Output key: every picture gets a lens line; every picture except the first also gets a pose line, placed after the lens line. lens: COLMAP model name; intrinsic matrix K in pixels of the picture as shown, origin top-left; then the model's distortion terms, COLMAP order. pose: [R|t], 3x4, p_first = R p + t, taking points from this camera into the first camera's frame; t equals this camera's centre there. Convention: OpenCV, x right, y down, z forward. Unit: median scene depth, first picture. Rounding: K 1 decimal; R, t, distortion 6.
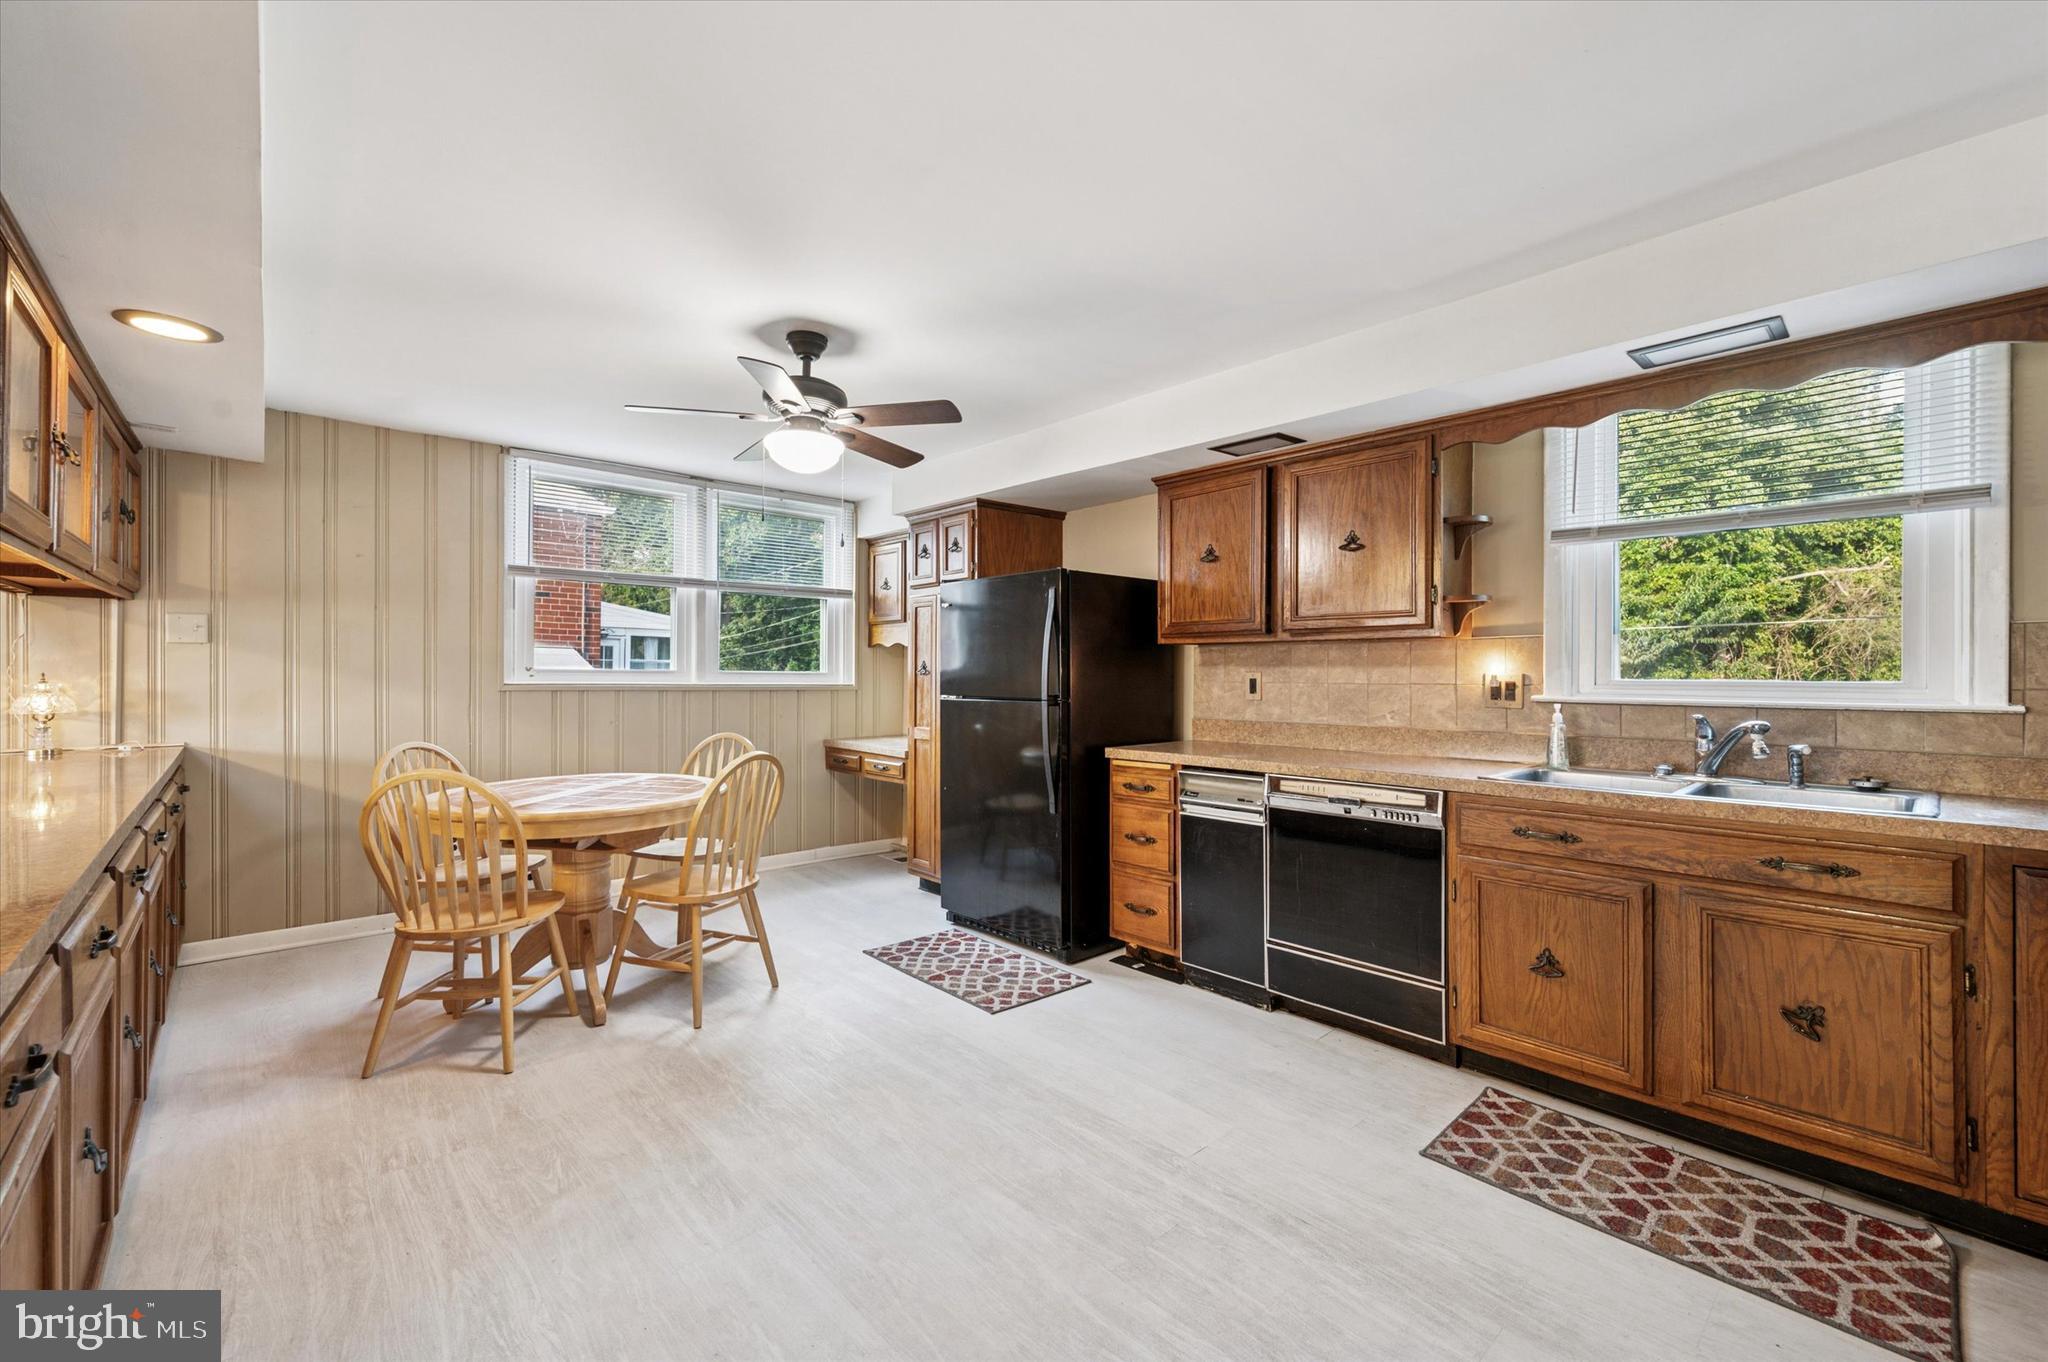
lens RADIAL K [[827.9, 0, 1041.3], [0, 827.9, 677.5], [0, 0, 1]] dist [-0.012280, 0.001134]
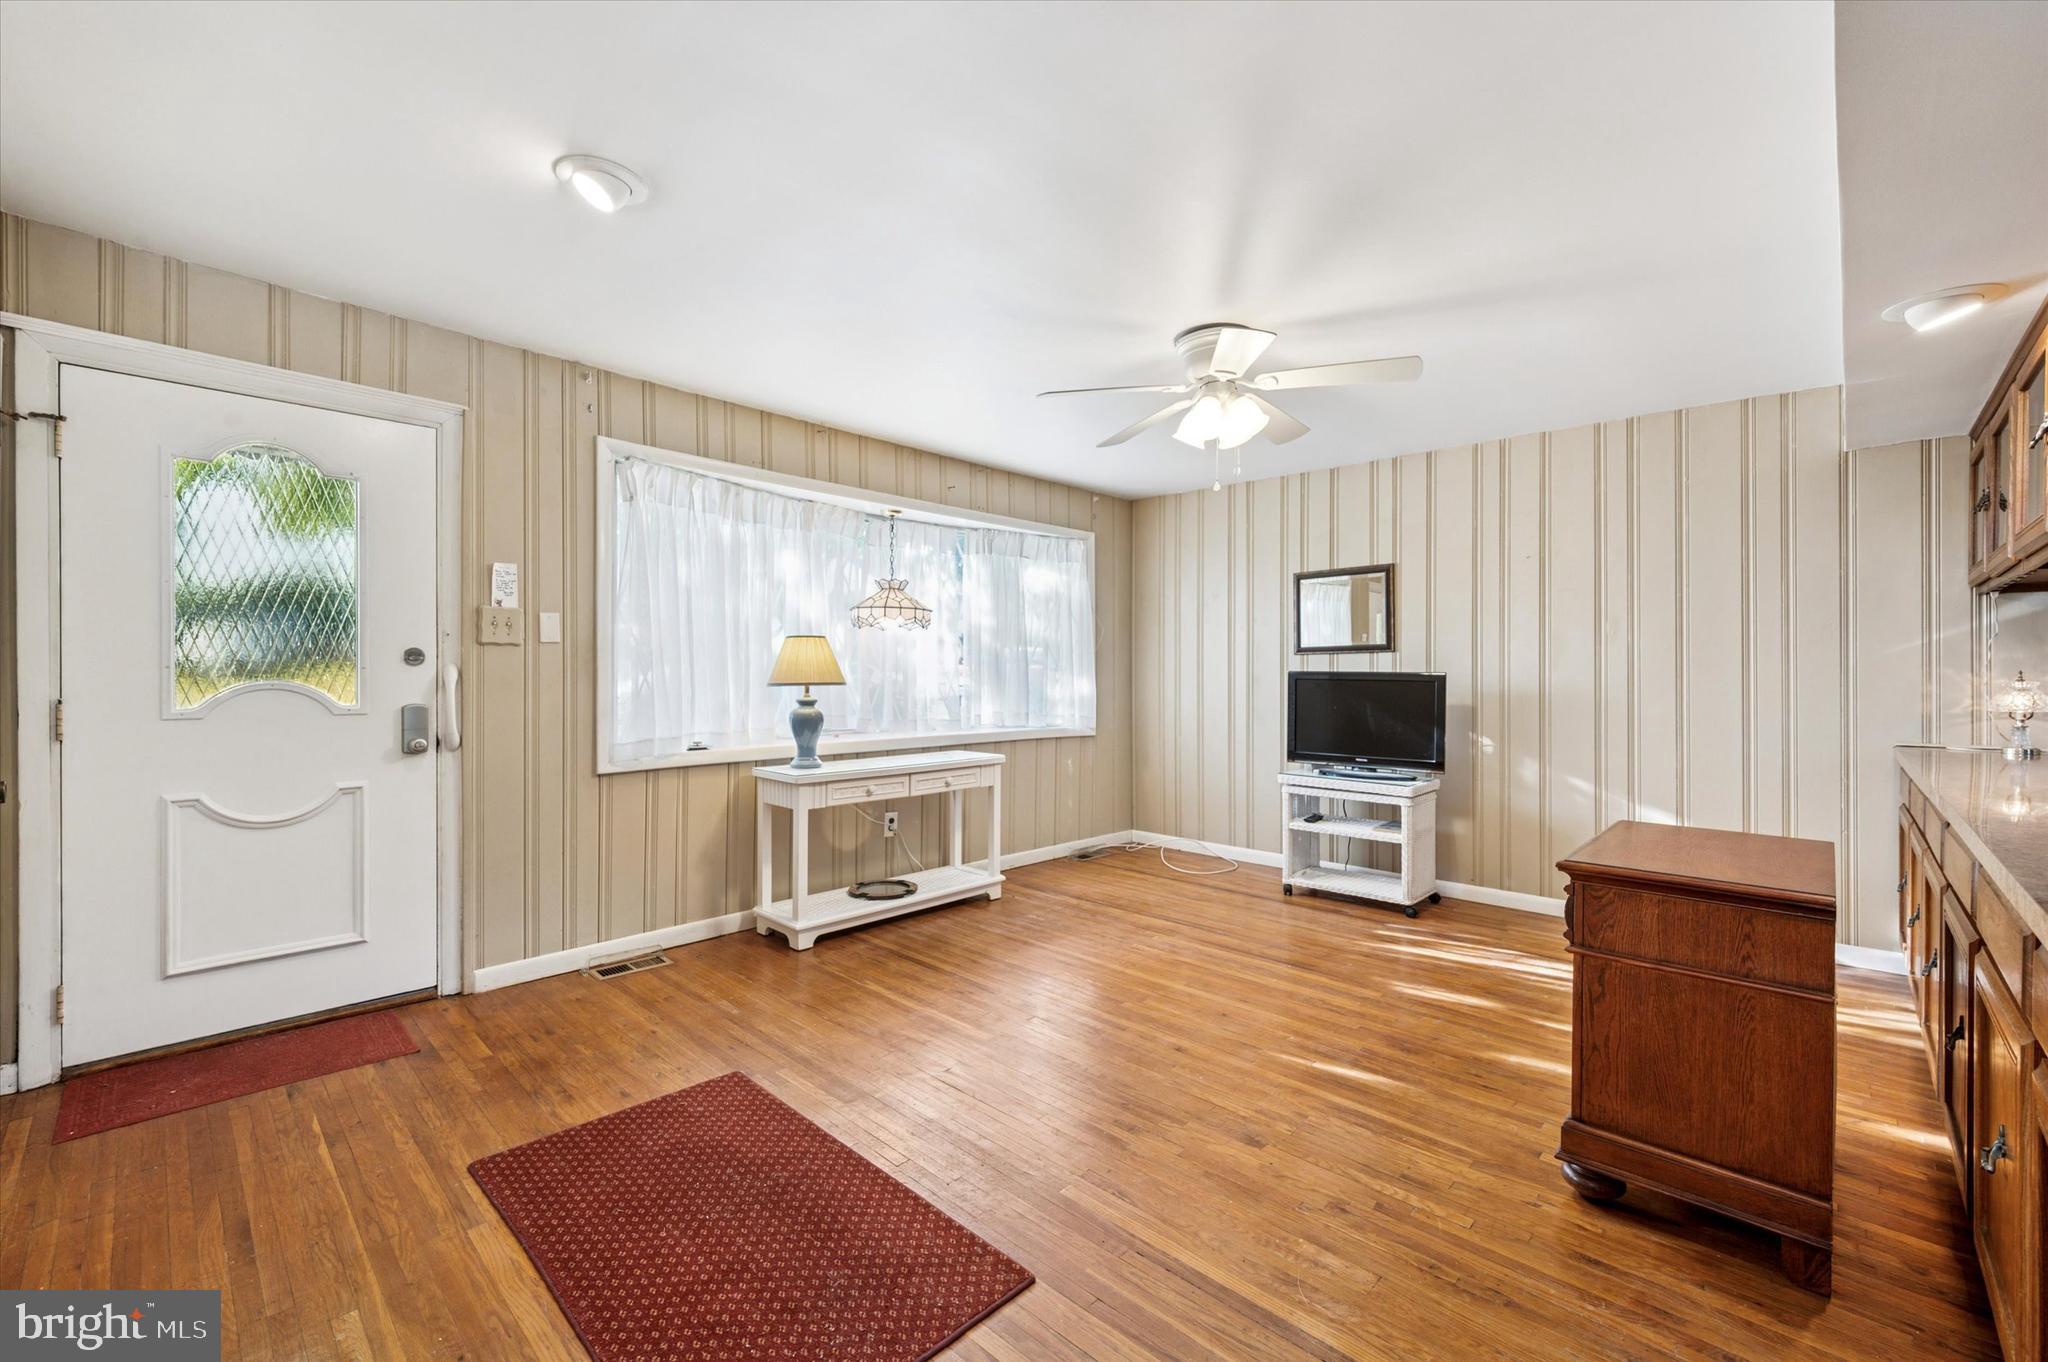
lens RADIAL K [[827.9, 0, 1019.5], [0, 827.9, 696.1], [0, 0, 1]] dist [-0.012280, 0.001134]
pose [[0.056161, 0.019331, -0.998235, -0.371289], [-0.004706, 0.999807, 0.019096, 0.014184], [0.998411, 0.003626, 0.056241, -0.294029]]
